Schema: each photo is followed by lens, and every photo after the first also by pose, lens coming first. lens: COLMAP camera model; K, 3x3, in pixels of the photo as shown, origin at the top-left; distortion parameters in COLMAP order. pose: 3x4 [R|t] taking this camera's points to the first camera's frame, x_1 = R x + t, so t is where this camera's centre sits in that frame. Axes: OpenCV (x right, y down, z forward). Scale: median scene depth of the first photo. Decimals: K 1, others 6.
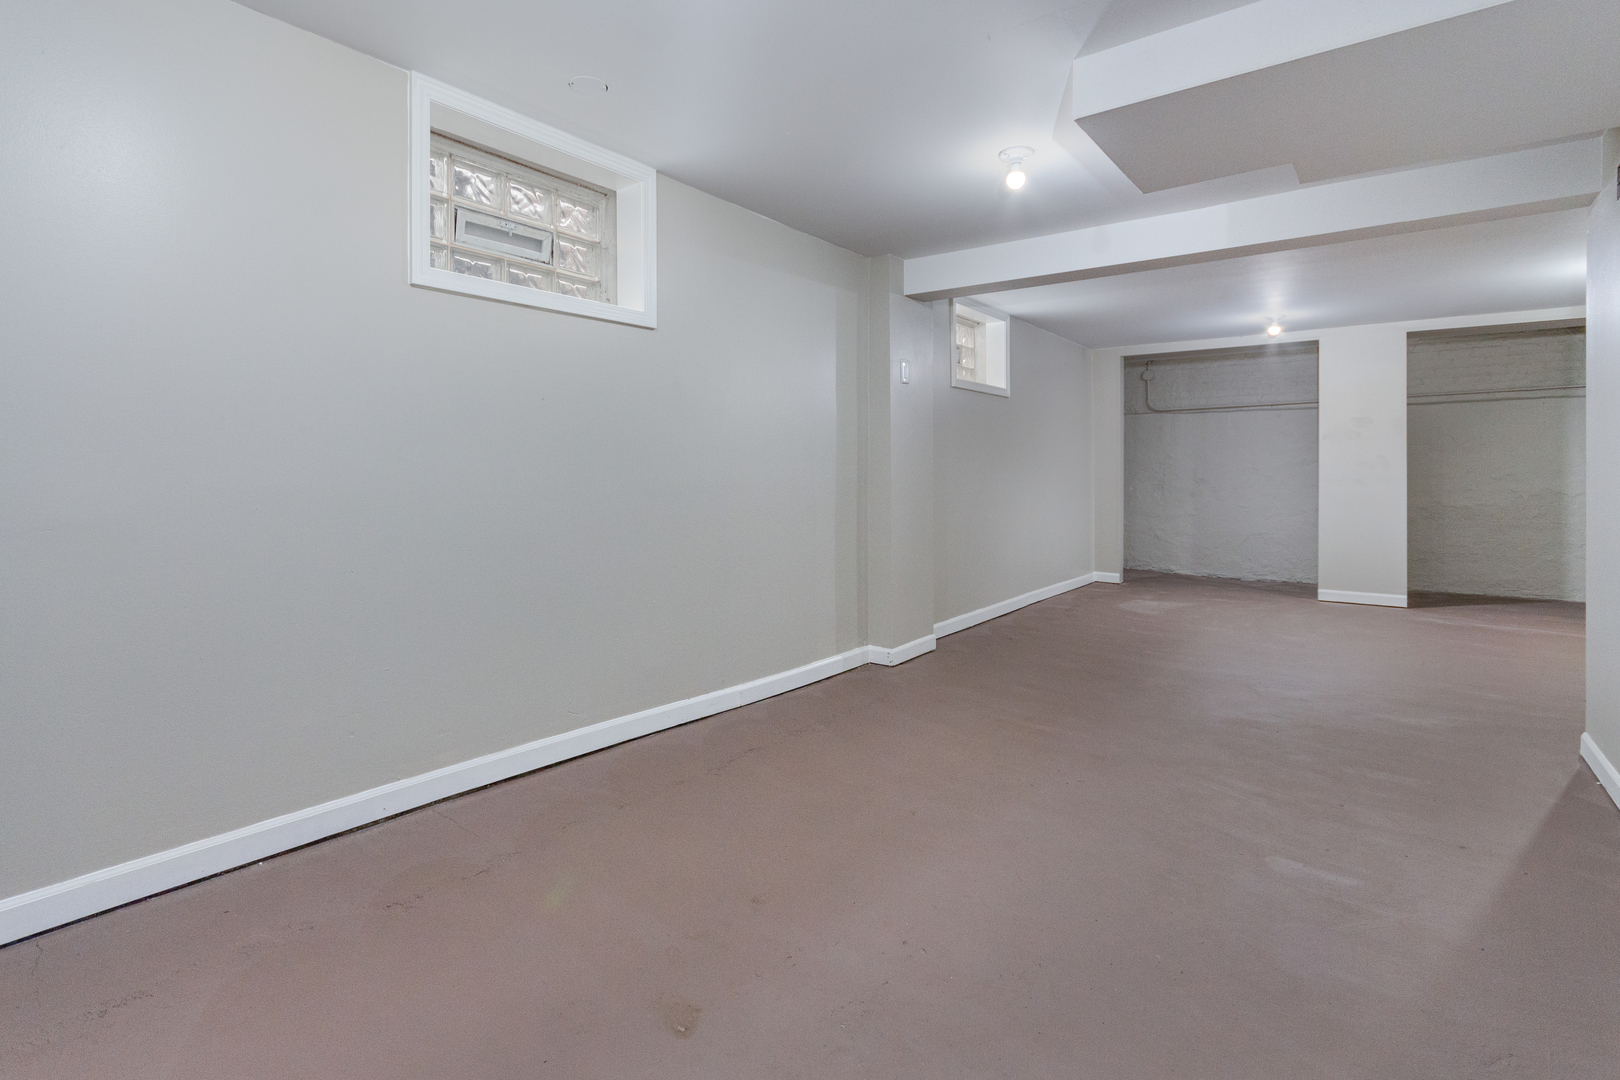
lens RADIAL K [[764.3, 0, 804.2], [0, 764.3, 472.9], [0, 0, 1]] dist [0.002460, 0.000440]
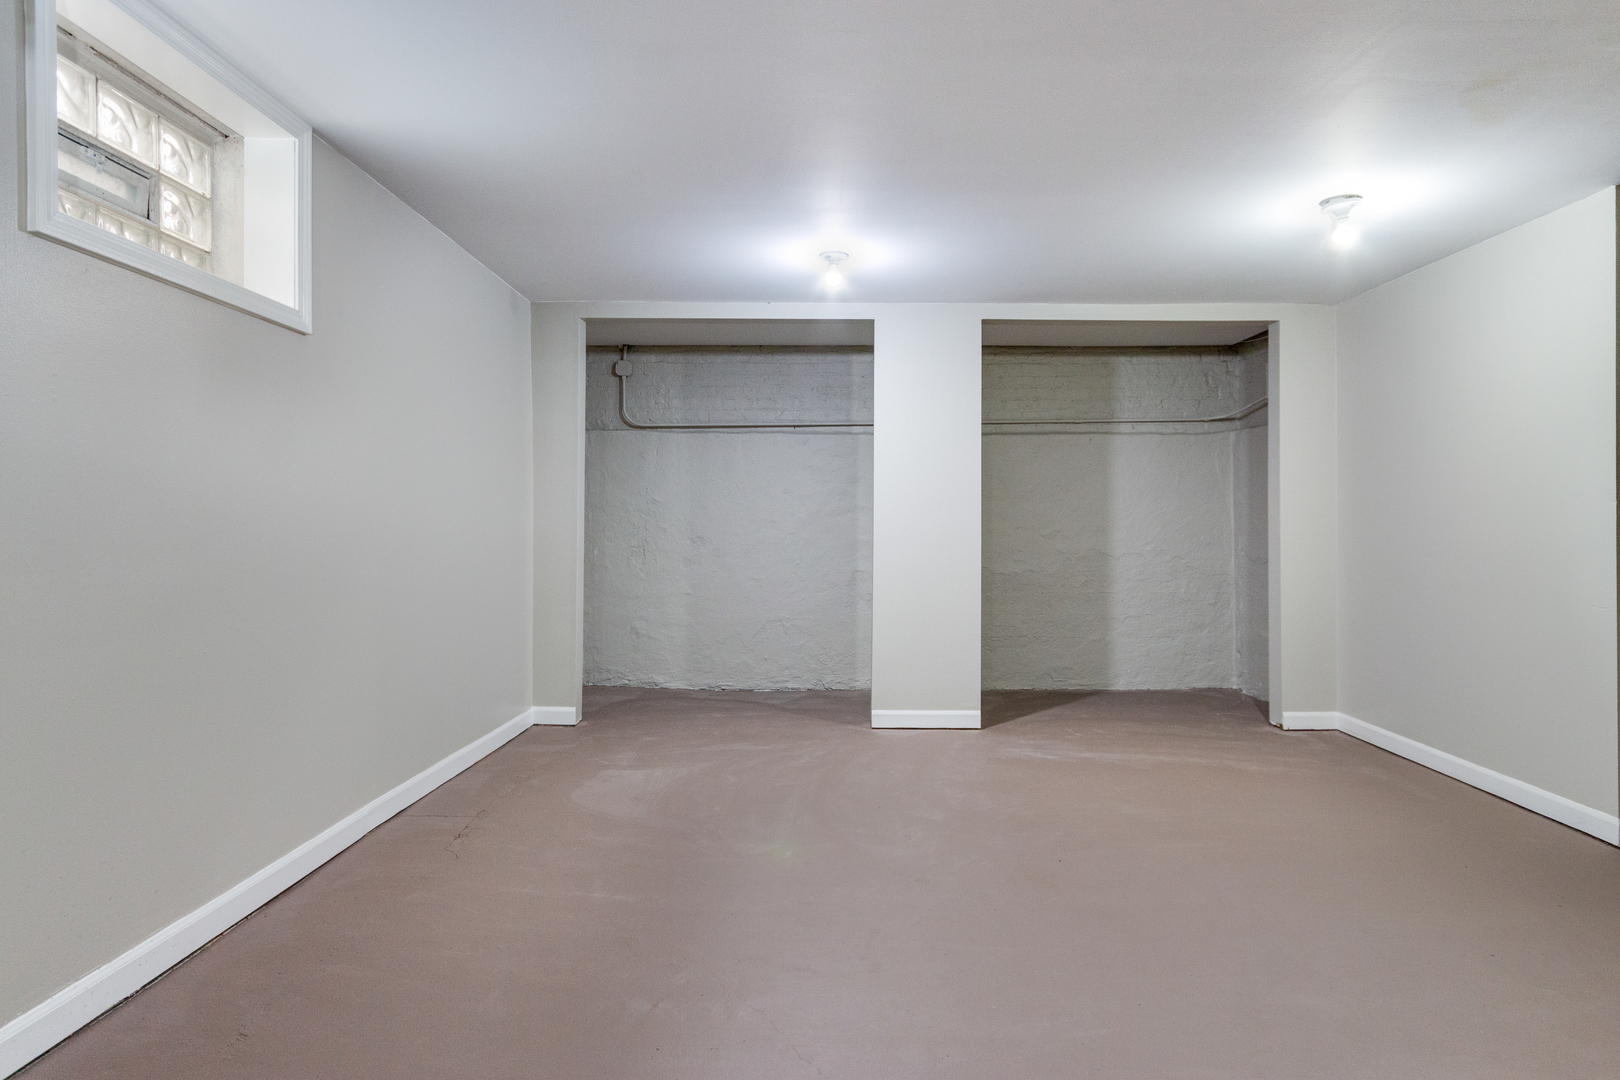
lens RADIAL K [[889.0, 0, 805.7], [0, 889.0, 520.1], [0, 0, 1]] dist [-0.001254, 0.000610]
pose [[0.804678, 0.009226, 0.593640, 0.156627], [-0.003826, 0.999939, -0.010353, 0.001494], [-0.593700, 0.006060, 0.804664, 0.366868]]
